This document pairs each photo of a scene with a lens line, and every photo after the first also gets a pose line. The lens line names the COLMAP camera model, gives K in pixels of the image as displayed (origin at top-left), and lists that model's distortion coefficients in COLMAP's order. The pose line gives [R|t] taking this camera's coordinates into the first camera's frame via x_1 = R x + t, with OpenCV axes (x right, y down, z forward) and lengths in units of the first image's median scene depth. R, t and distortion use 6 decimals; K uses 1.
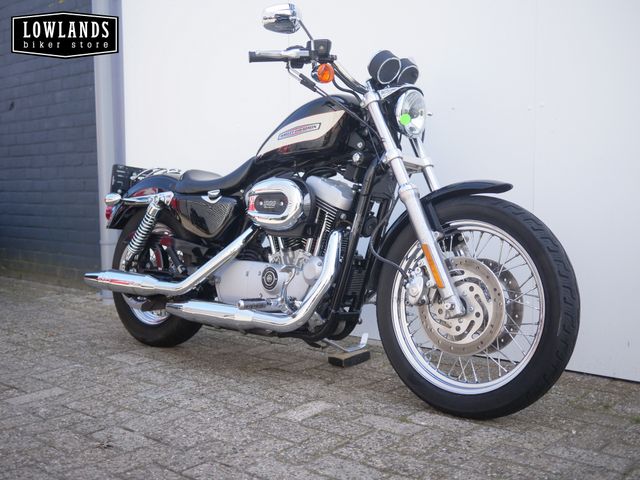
lens RADIAL K [[801.1, 0, 320.0], [0, 801.1, 240.0], [0, 0, 1]] dist [0.002976, -0.003540]
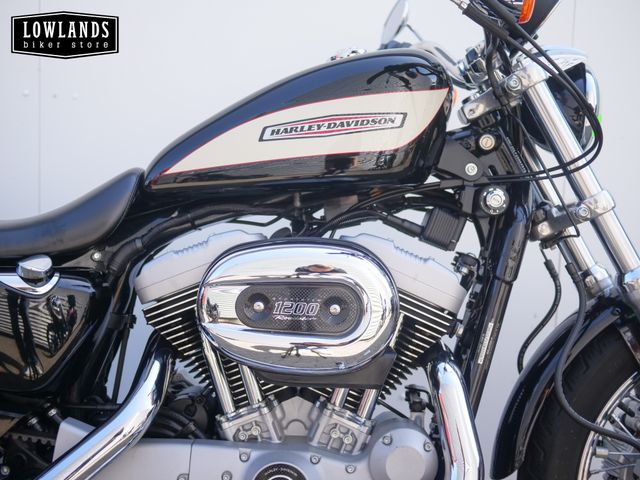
lens RADIAL K [[729.5, 0, 320.0], [0, 729.5, 240.0], [0, 0, 1]] dist [-0.108355, -0.006919]
pose [[0.737605, -0.021953, 0.674876, -0.283416], [0.003717, 0.999588, 0.028453, -0.086526], [-0.675222, -0.018479, 0.737383, 0.717598]]
